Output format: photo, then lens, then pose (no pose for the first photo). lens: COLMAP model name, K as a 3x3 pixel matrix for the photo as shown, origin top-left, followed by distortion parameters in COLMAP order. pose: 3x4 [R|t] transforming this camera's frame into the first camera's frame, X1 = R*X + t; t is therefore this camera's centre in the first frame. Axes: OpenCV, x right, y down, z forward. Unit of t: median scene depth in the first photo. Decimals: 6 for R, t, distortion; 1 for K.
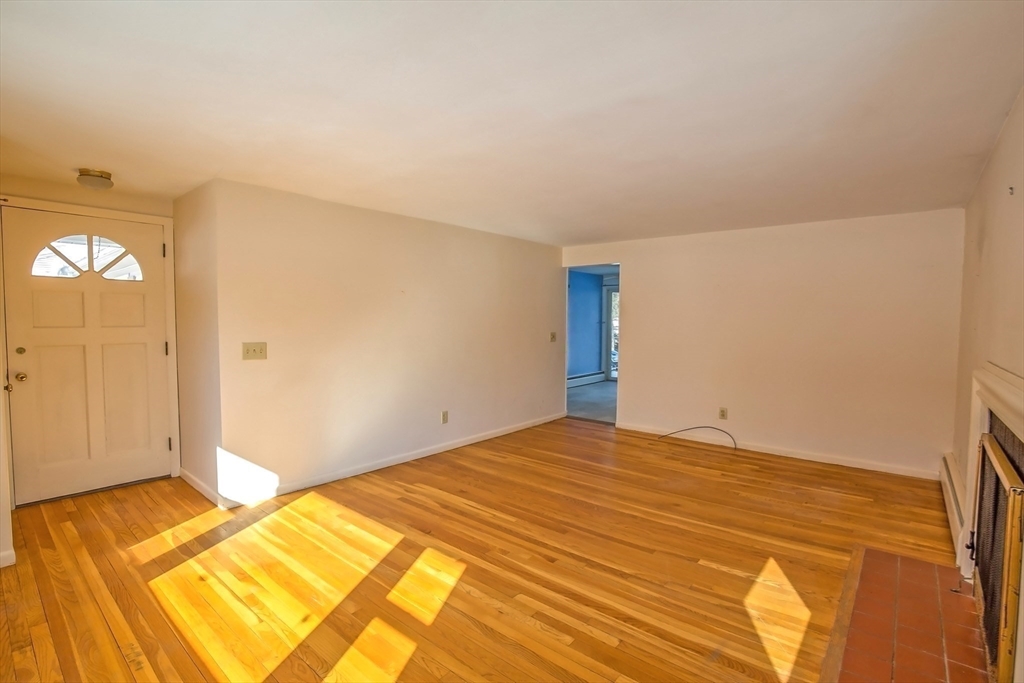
lens RADIAL K [[478.2, 0, 520.2], [0, 478.2, 342.7], [0, 0, 1]] dist [-0.035342, 0.005488]
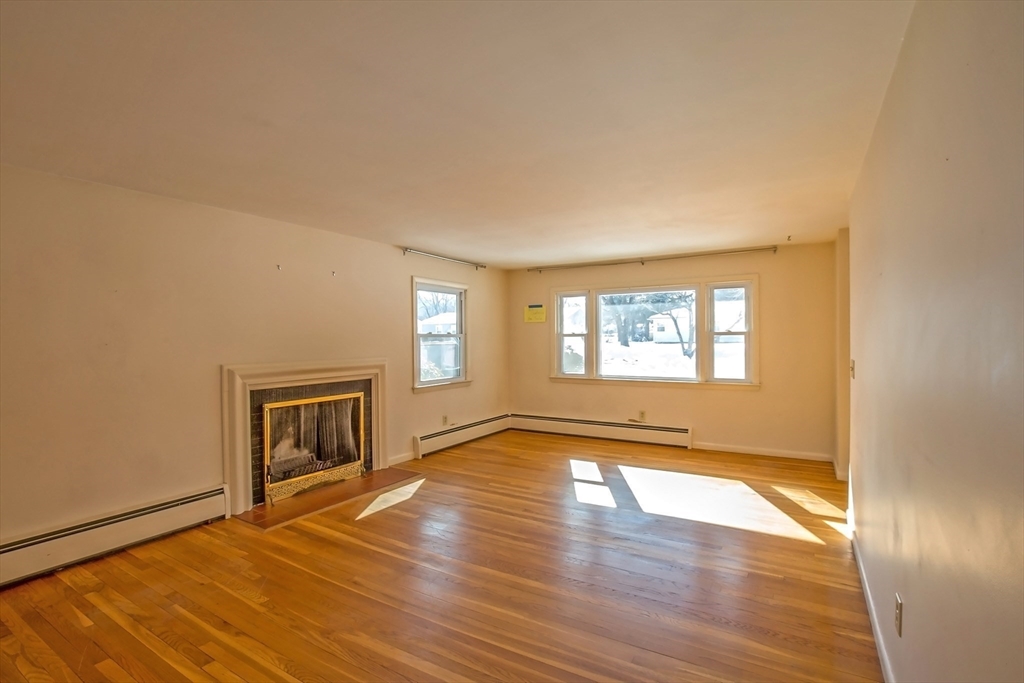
lens RADIAL K [[478.2, 0, 520.2], [0, 478.2, 342.7], [0, 0, 1]] dist [-0.035342, 0.005488]
pose [[-0.987189, -0.000370, -0.159556, 0.222954], [-0.009023, 0.998527, 0.053510, -0.075116], [0.159302, 0.054264, -0.985737, 1.701755]]
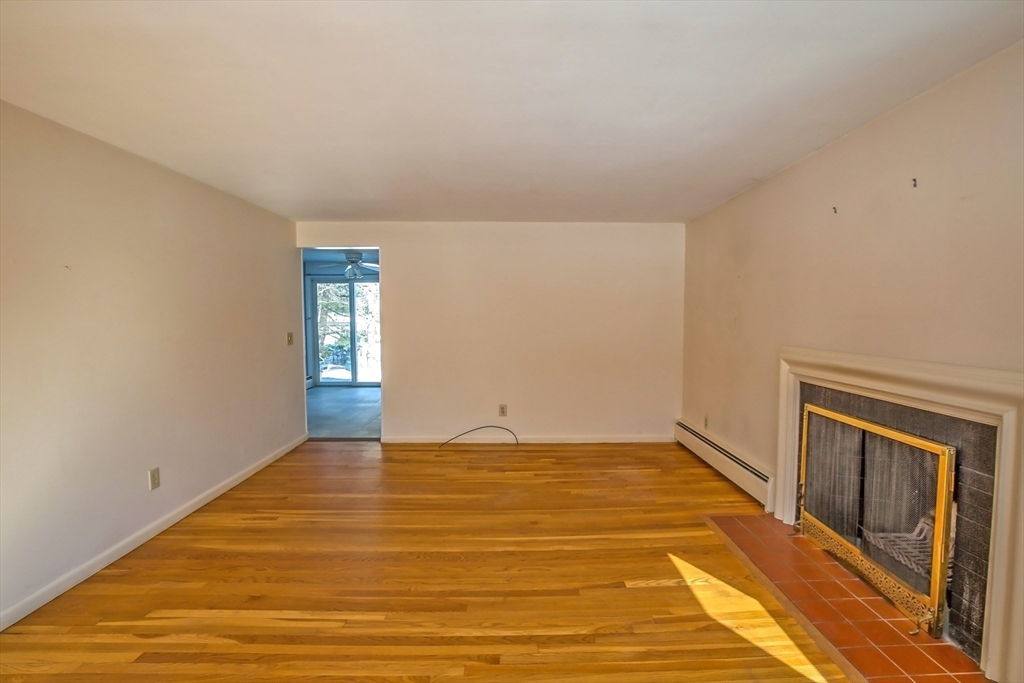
lens RADIAL K [[478.2, 0, 520.2], [0, 478.2, 342.7], [0, 0, 1]] dist [-0.035342, 0.005488]
pose [[0.760377, -0.047604, 0.647735, -0.241754], [0.039962, 0.998850, 0.026497, -0.019312], [-0.648251, 0.005737, 0.761405, 0.322799]]
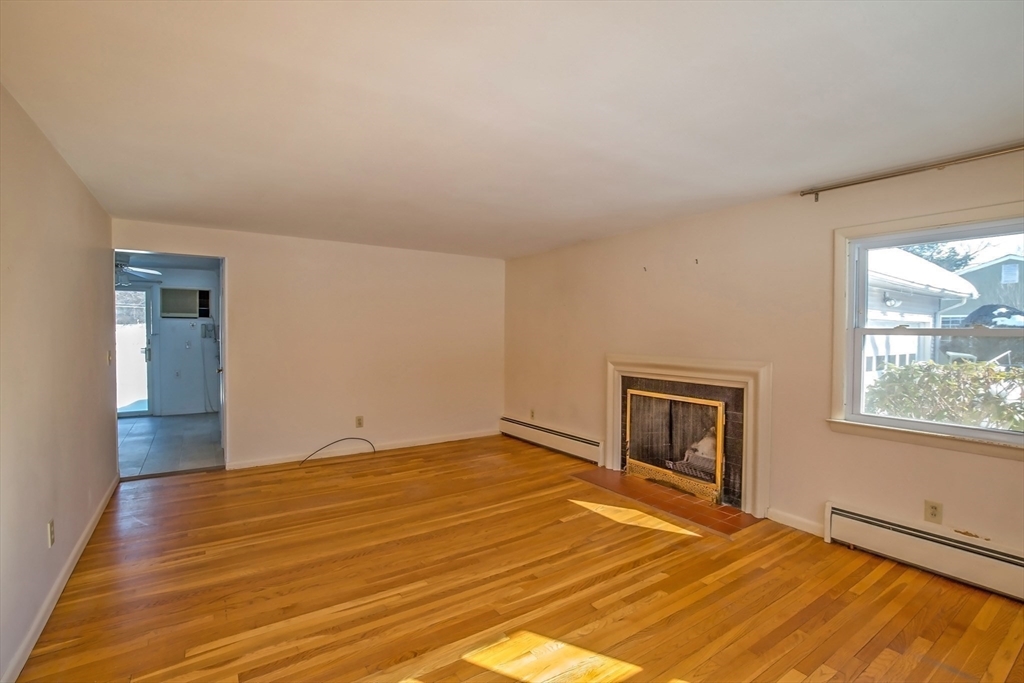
lens RADIAL K [[472.8, 0, 517.8], [0, 472.8, 342.8], [0, 0, 1]] dist [-0.024806, 0.000310]
pose [[0.272854, -0.028956, 0.961620, -0.628834], [0.043077, 0.998912, 0.017857, -0.033729], [-0.961091, 0.036551, 0.273804, 0.542804]]
